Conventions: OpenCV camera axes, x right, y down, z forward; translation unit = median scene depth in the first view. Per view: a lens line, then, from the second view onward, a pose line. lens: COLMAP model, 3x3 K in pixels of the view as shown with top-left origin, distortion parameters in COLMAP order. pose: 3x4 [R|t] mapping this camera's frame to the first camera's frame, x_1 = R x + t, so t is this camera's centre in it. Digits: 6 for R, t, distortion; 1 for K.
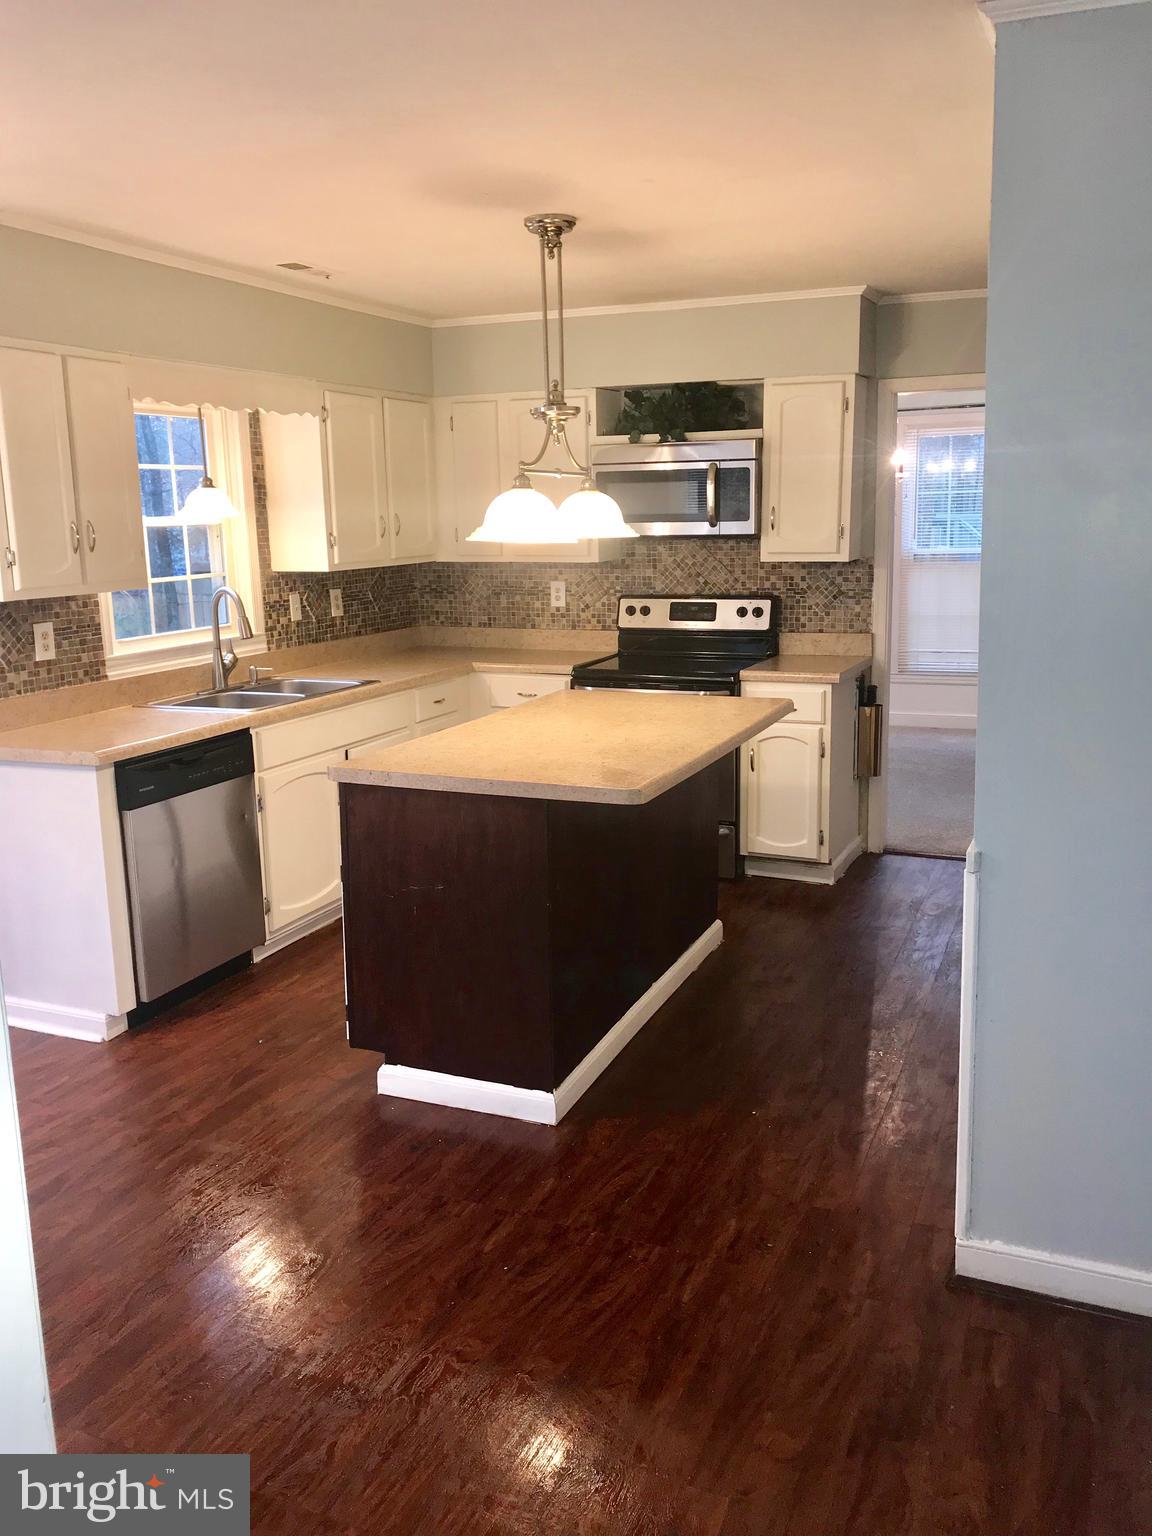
lens RADIAL K [[1272.3, 0, 568.9], [0, 1272.3, 768.0], [0, 0, 1]] dist [0.036803, -0.058307]
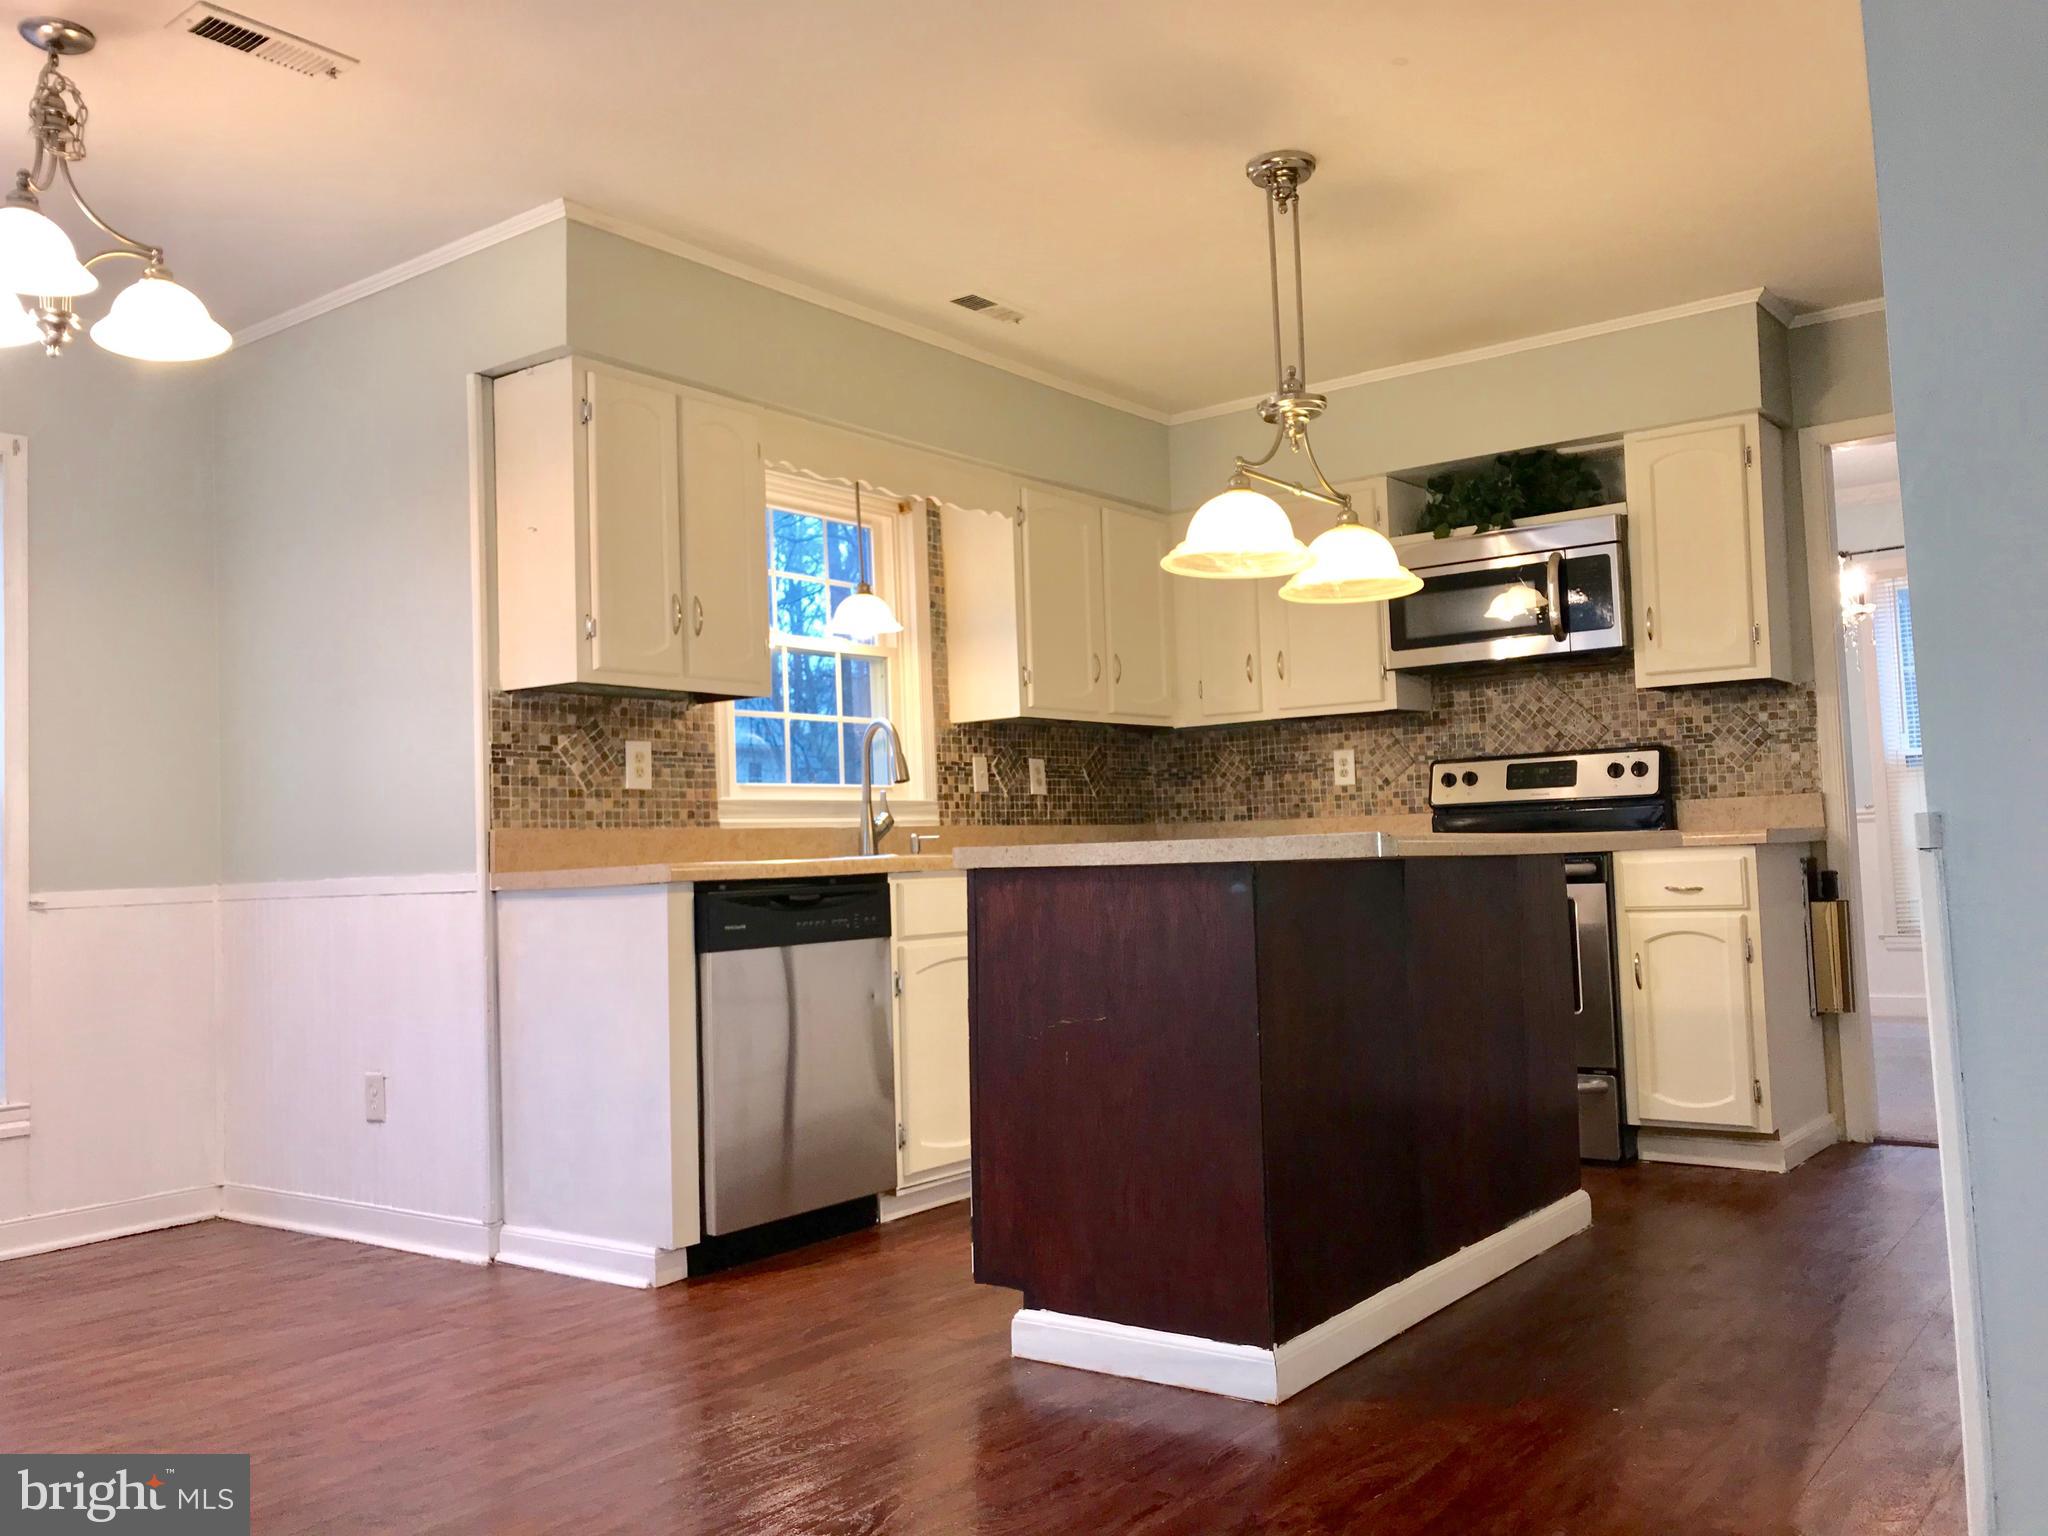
lens RADIAL K [[1696.4, 0, 1018.2], [0, 1696.4, 762.1], [0, 0, 1]] dist [0.036803, -0.058307]
pose [[0.971563, -0.025210, -0.235435, 0.045135], [-0.034100, 0.969053, -0.244487, 0.118752], [0.234313, 0.245563, 0.940636, 0.073815]]
